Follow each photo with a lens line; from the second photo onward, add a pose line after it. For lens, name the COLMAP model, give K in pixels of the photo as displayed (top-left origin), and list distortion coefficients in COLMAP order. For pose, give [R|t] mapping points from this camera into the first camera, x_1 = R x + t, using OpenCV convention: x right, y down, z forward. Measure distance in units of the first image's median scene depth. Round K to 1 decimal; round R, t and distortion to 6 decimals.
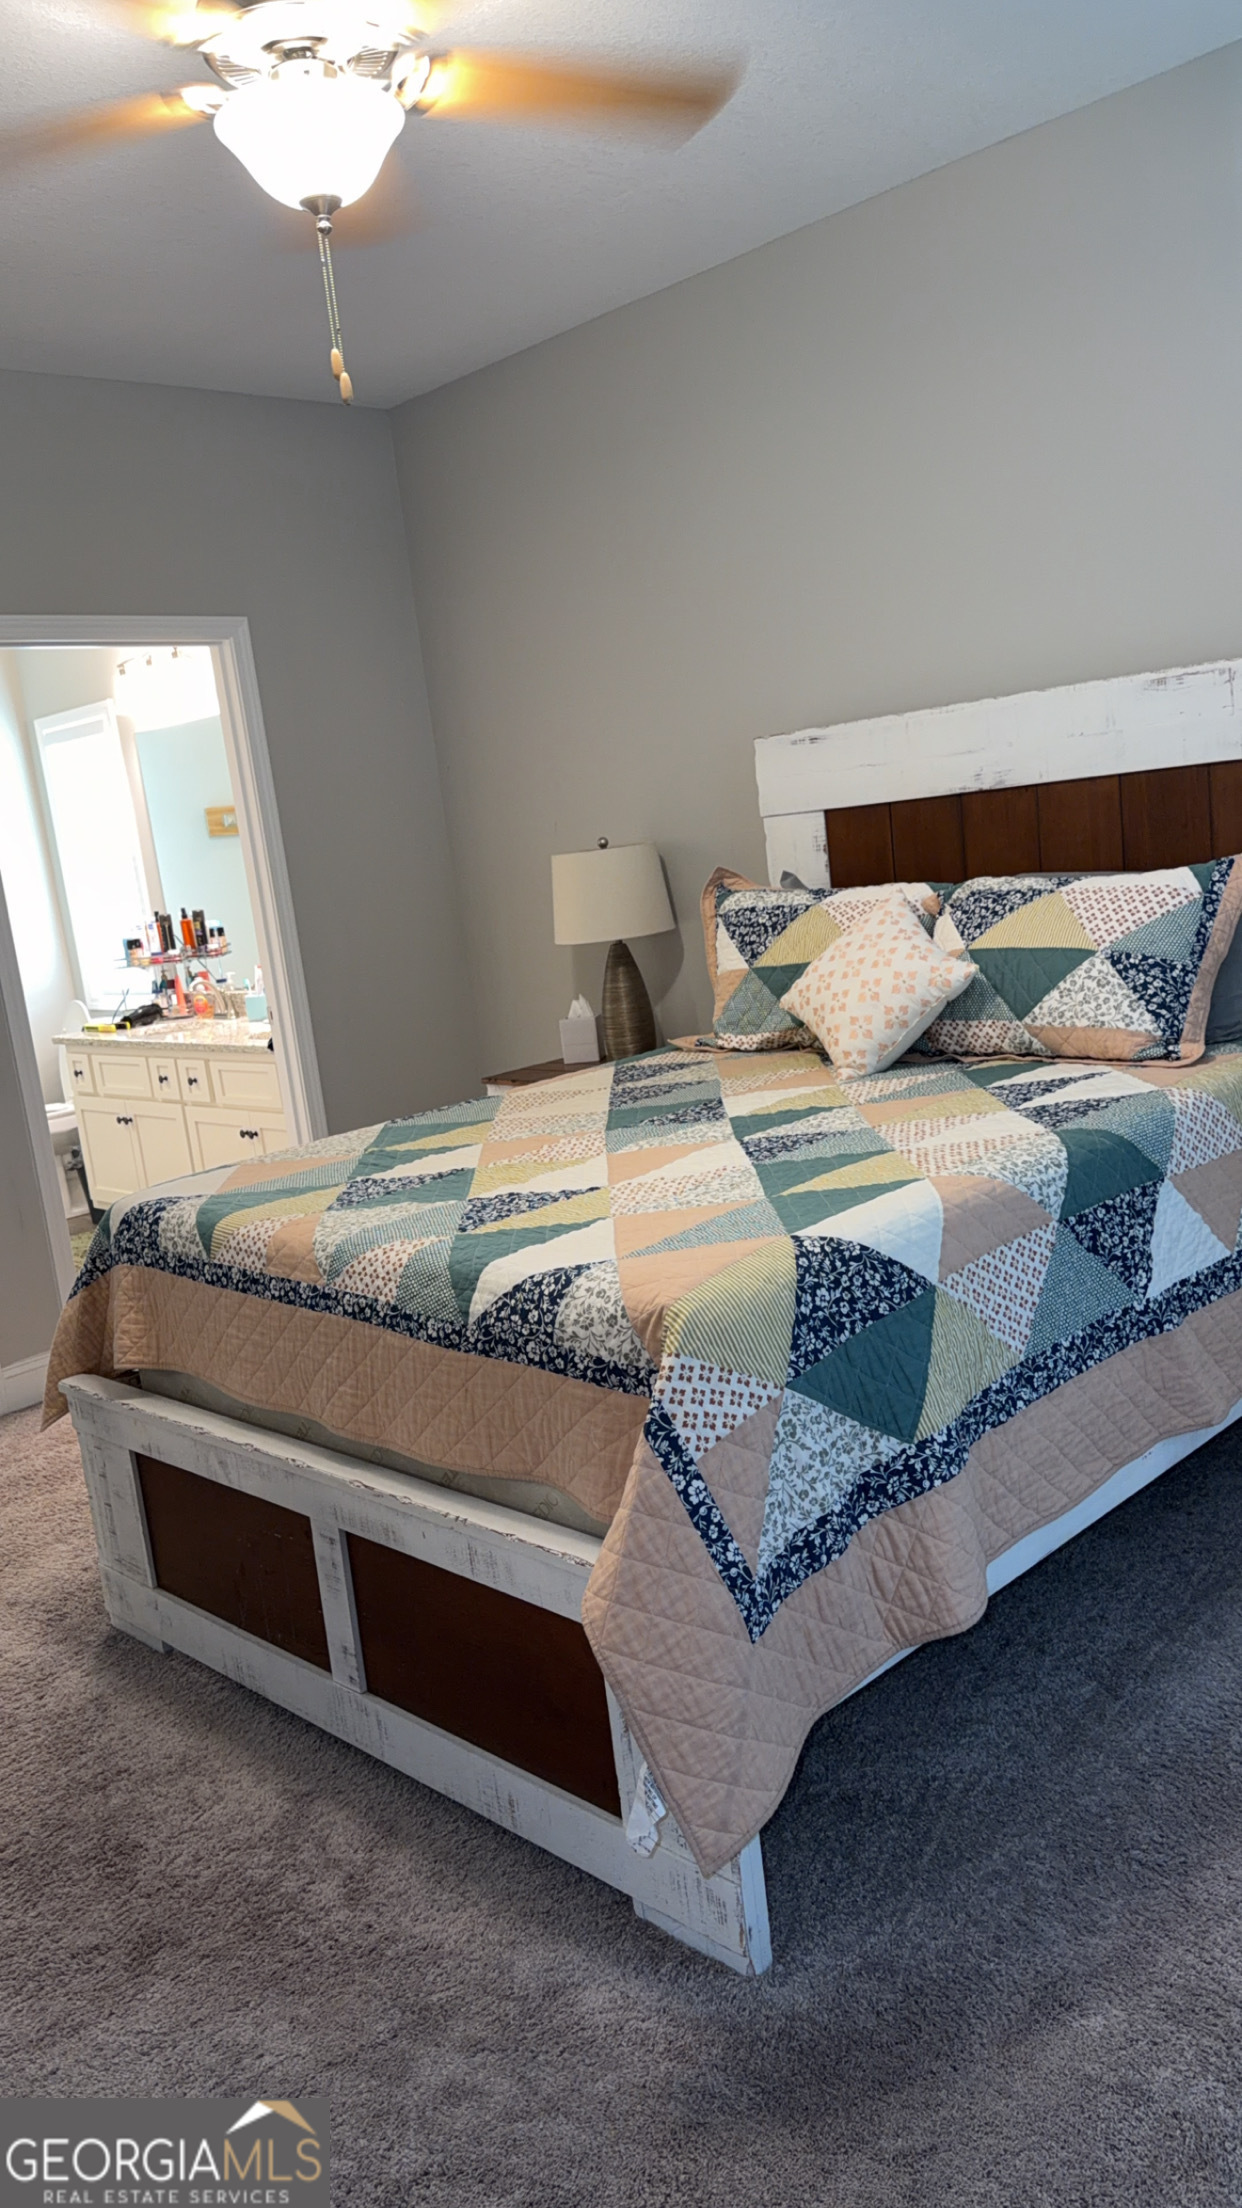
lens RADIAL K [[1642.2, 0, 617.6], [0, 1642.2, 1129.8], [0, 0, 1]] dist [0.062863, -0.001464]
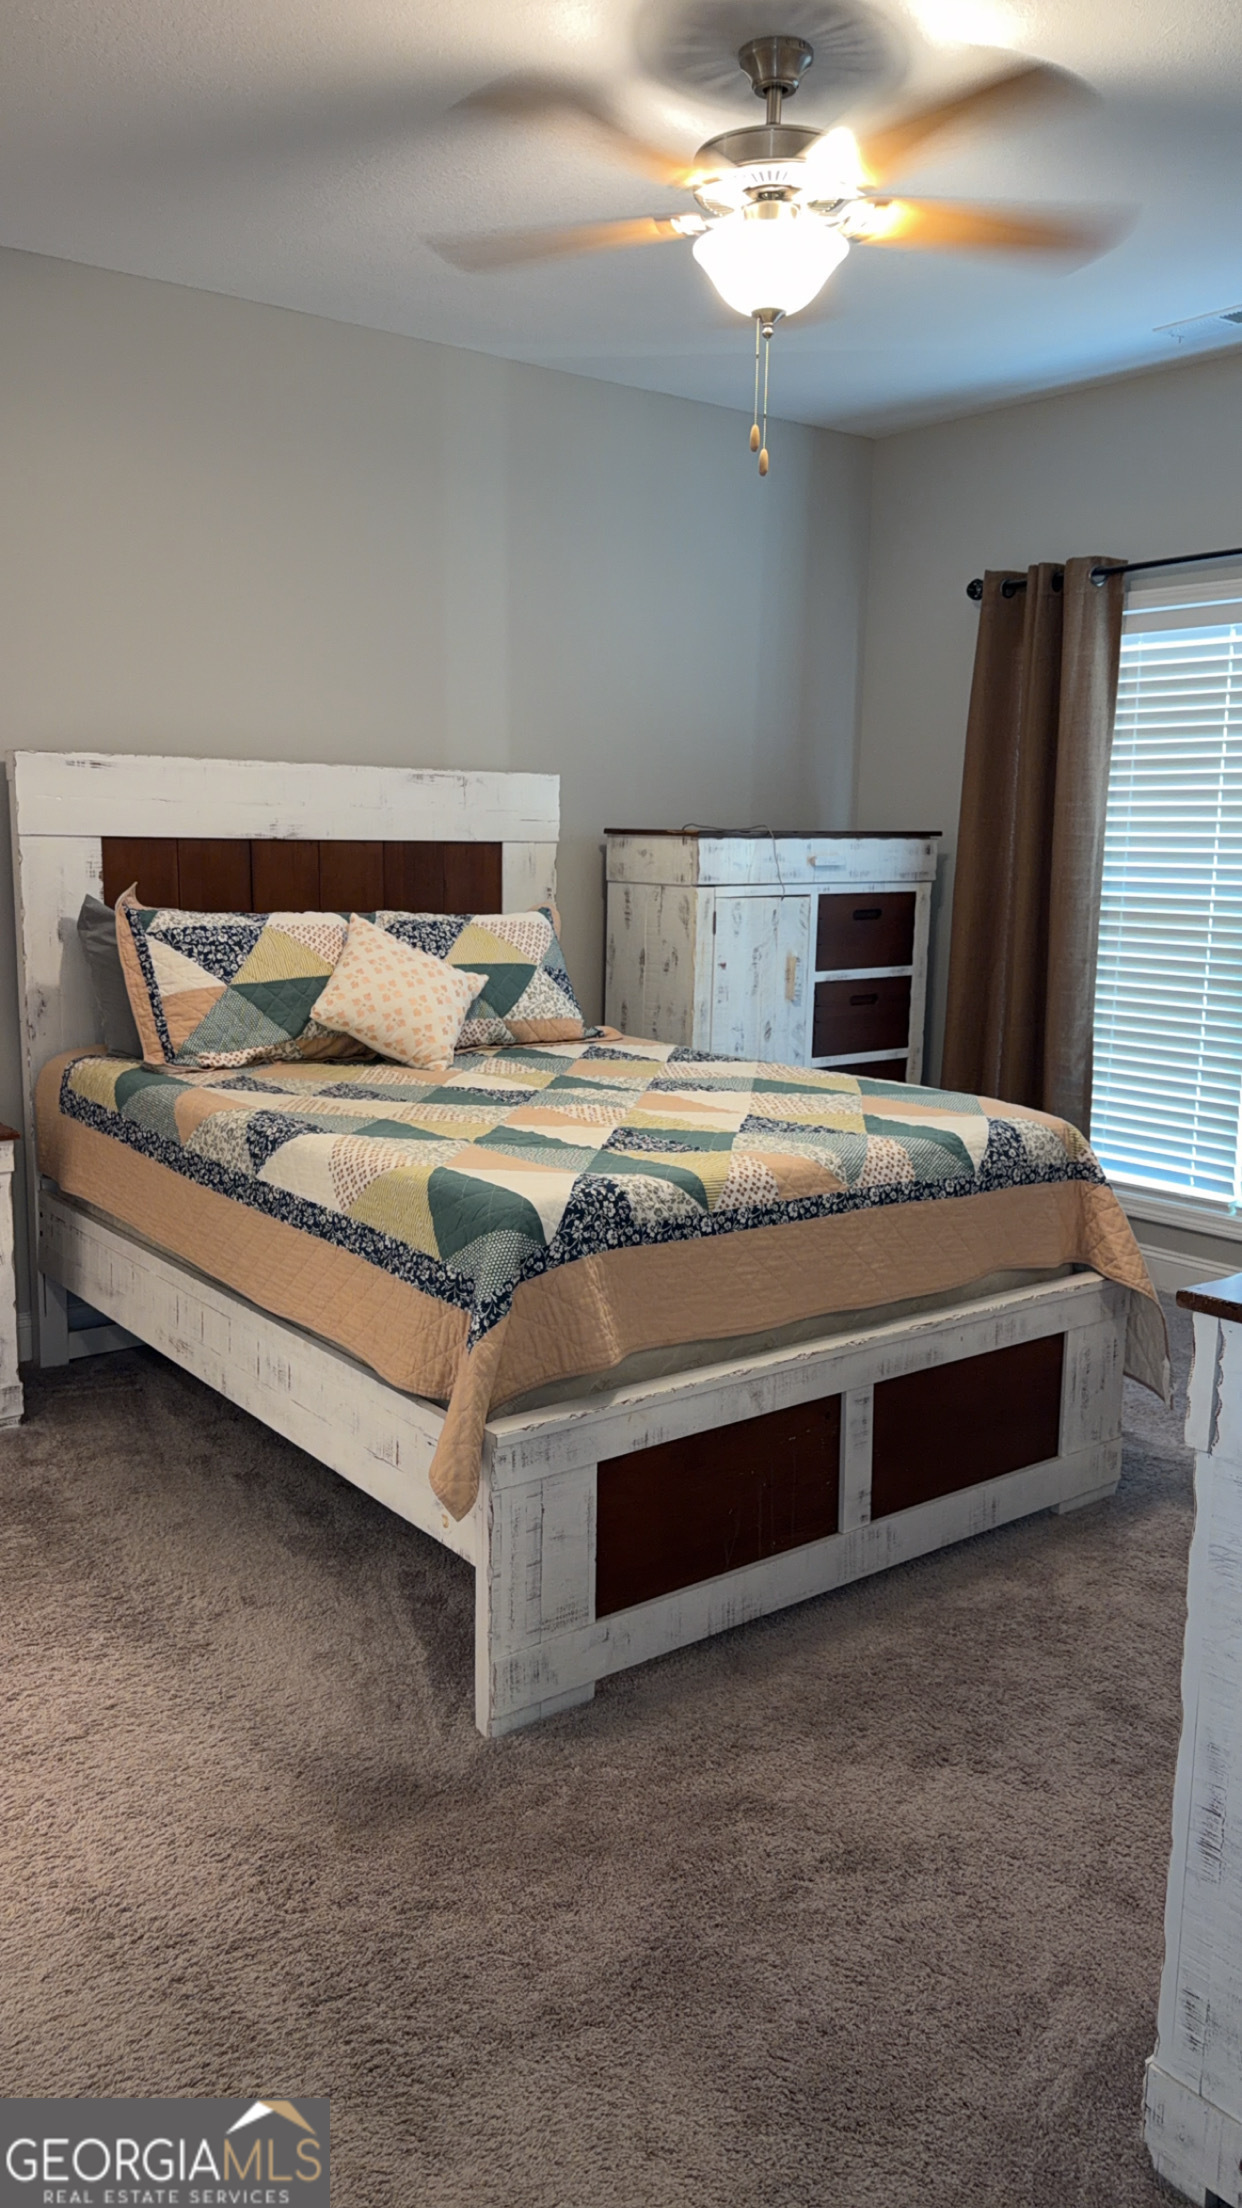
lens RADIAL K [[1626.9, 0, 621.0], [0, 1626.9, 1104.0], [0, 0, 1]] dist [0.085095, -0.000151]
pose [[0.106229, -0.045818, 0.993286, -1.139818], [0.155698, 0.987382, 0.028895, -0.022781], [-0.982076, 0.151583, 0.112022, 0.841612]]
